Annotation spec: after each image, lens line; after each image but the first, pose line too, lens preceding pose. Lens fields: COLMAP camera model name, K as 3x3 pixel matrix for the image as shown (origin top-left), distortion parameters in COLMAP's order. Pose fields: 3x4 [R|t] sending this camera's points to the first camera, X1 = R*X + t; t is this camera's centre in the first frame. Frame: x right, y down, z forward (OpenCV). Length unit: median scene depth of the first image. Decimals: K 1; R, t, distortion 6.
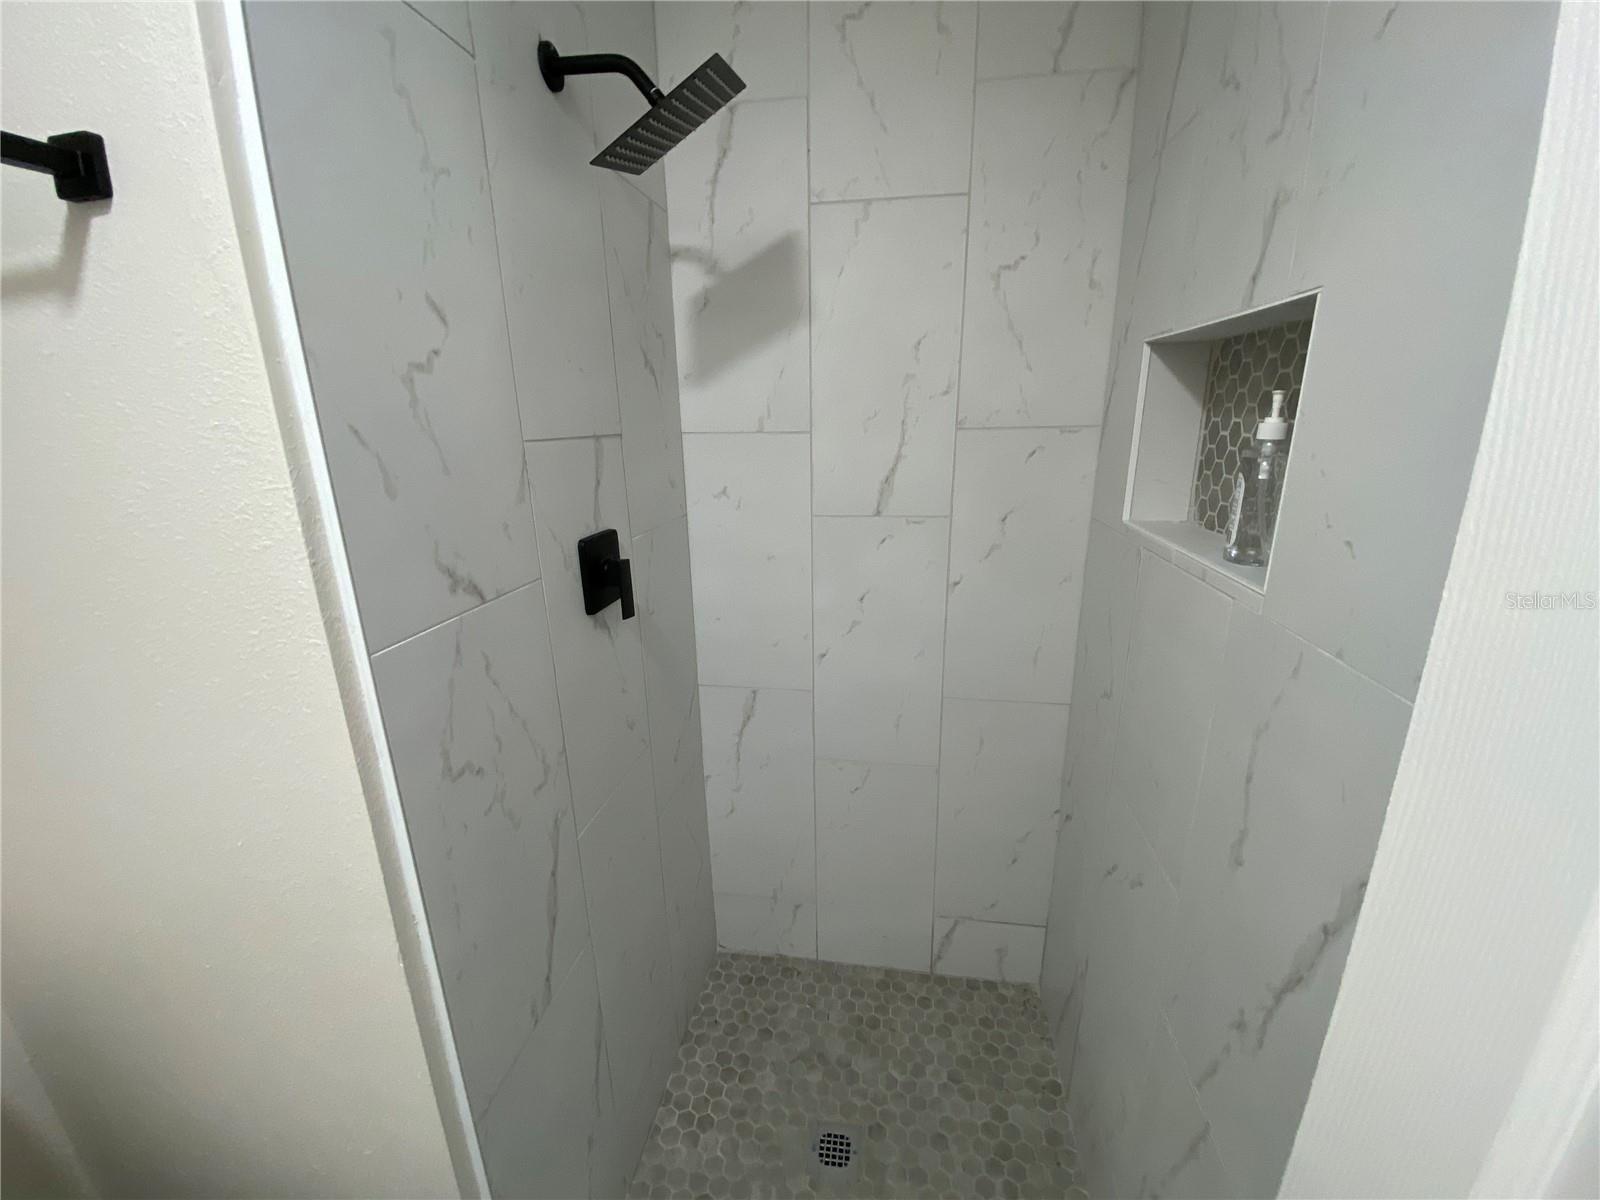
lens RADIAL K [[646.0, 0, 797.1], [0, 646.0, 607.8], [0, 0, 1]] dist [0.027842, -0.028812]
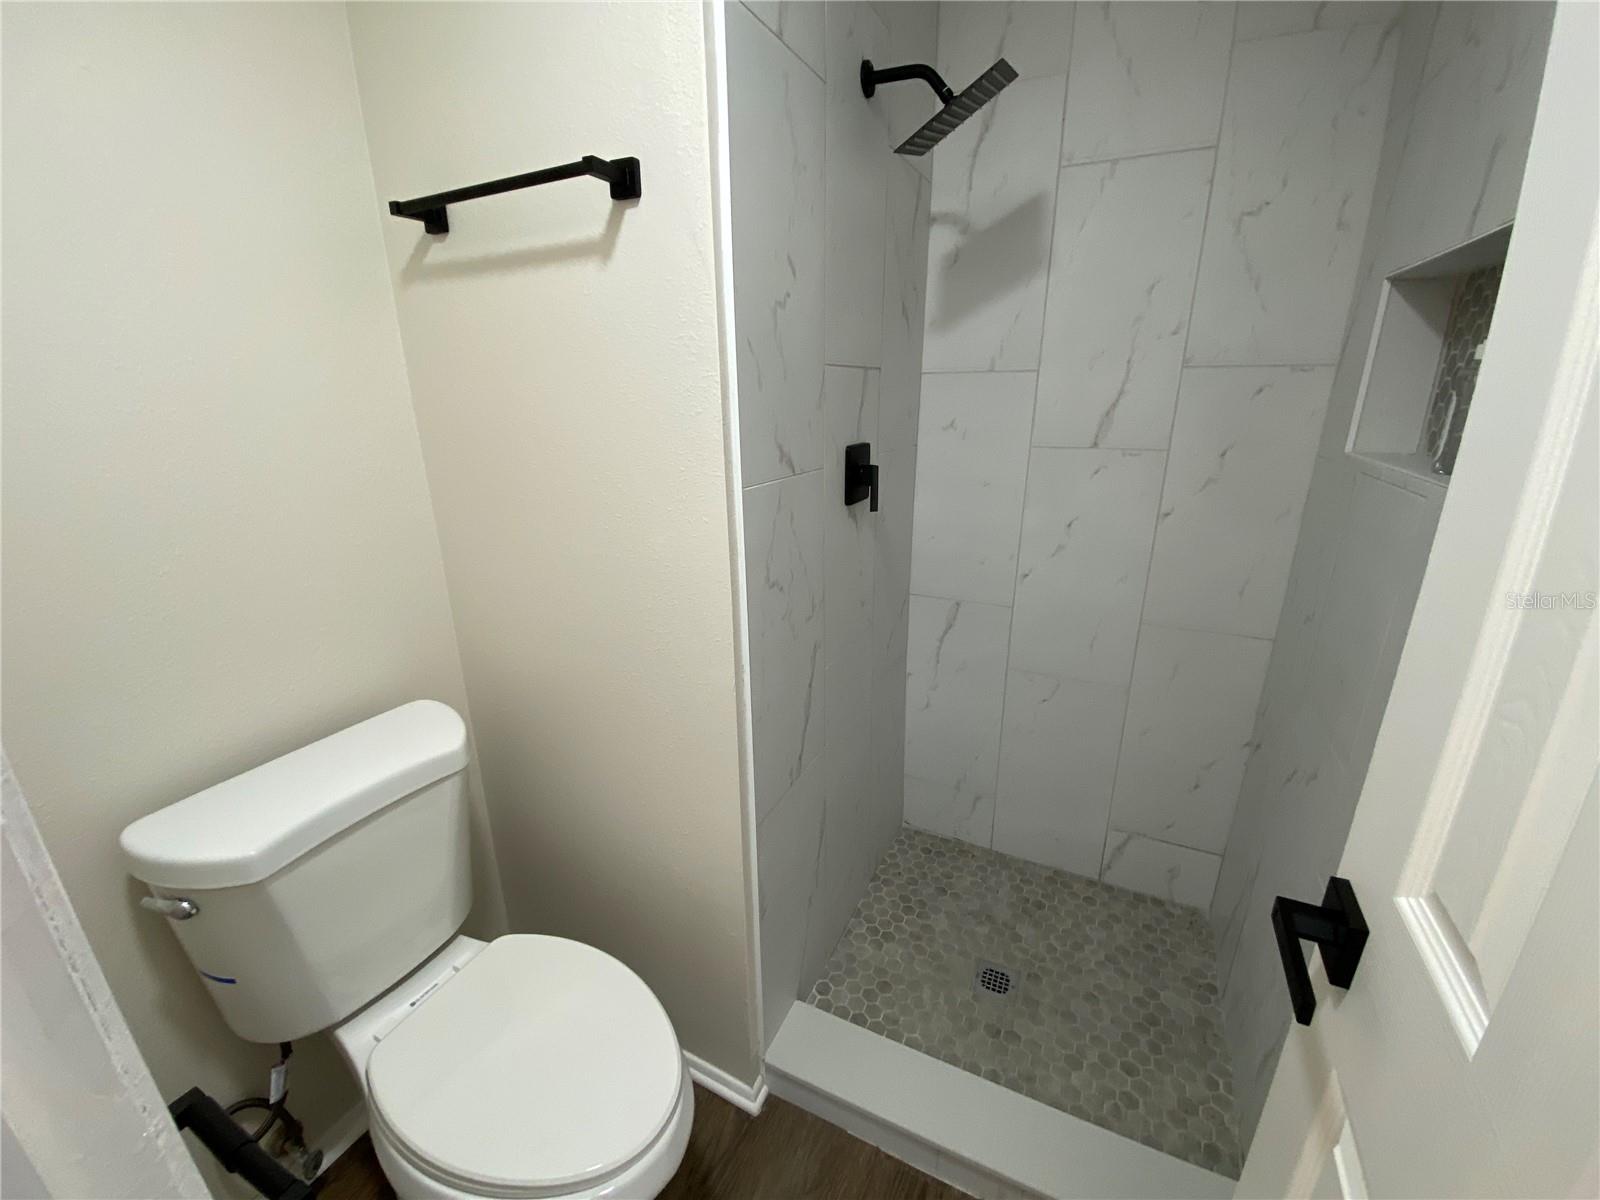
lens RADIAL K [[652.0, 0, 791.1], [0, 652.0, 608.0], [0, 0, 1]] dist [0.006356, -0.015414]
pose [[0.955085, 0.099052, -0.279288, -0.032639], [-0.089076, 0.994857, 0.048220, 0.125835], [0.282628, -0.021176, 0.958996, -0.226304]]
